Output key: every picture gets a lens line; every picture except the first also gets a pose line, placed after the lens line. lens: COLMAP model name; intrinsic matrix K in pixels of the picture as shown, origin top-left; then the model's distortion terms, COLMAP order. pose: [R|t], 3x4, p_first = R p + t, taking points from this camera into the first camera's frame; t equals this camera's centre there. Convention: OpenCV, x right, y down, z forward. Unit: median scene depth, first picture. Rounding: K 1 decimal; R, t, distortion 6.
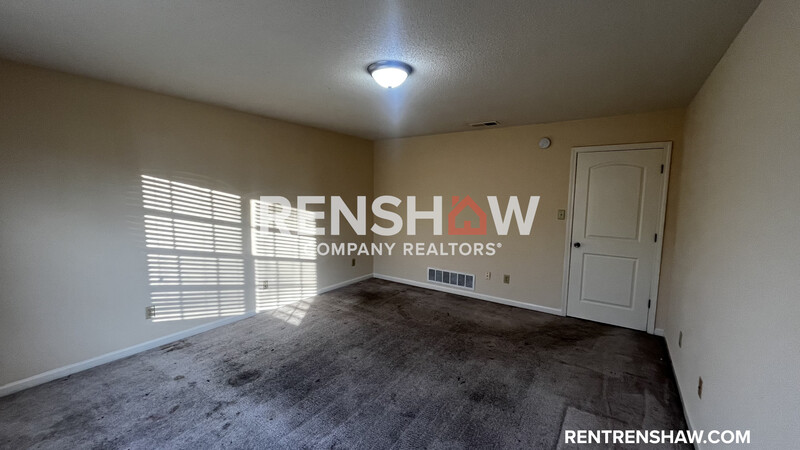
lens RADIAL K [[322.5, 0, 399.5], [0, 322.5, 226.7], [0, 0, 1]] dist [0.000748, -0.000007]
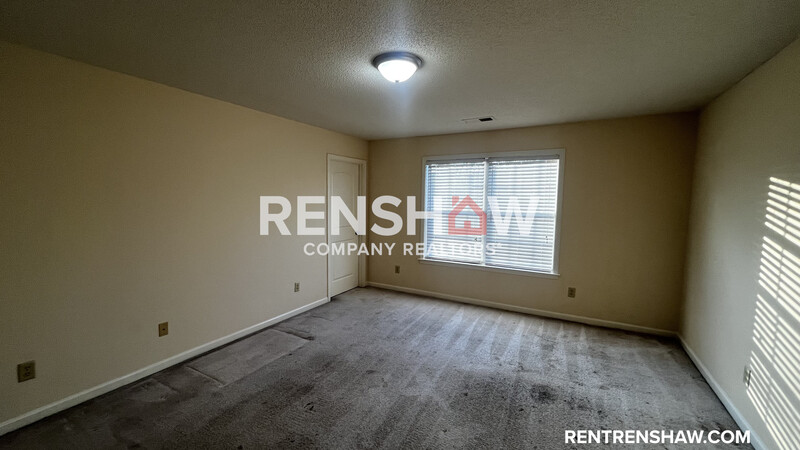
lens RADIAL K [[322.5, 0, 394.7], [0, 322.5, 220.7], [0, 0, 1]] dist [0.000748, -0.000007]
pose [[-0.995753, -0.016849, -0.090511, 0.048588], [-0.032504, 0.984141, 0.174386, -0.175001], [0.086138, 0.176587, -0.980509, 1.723635]]
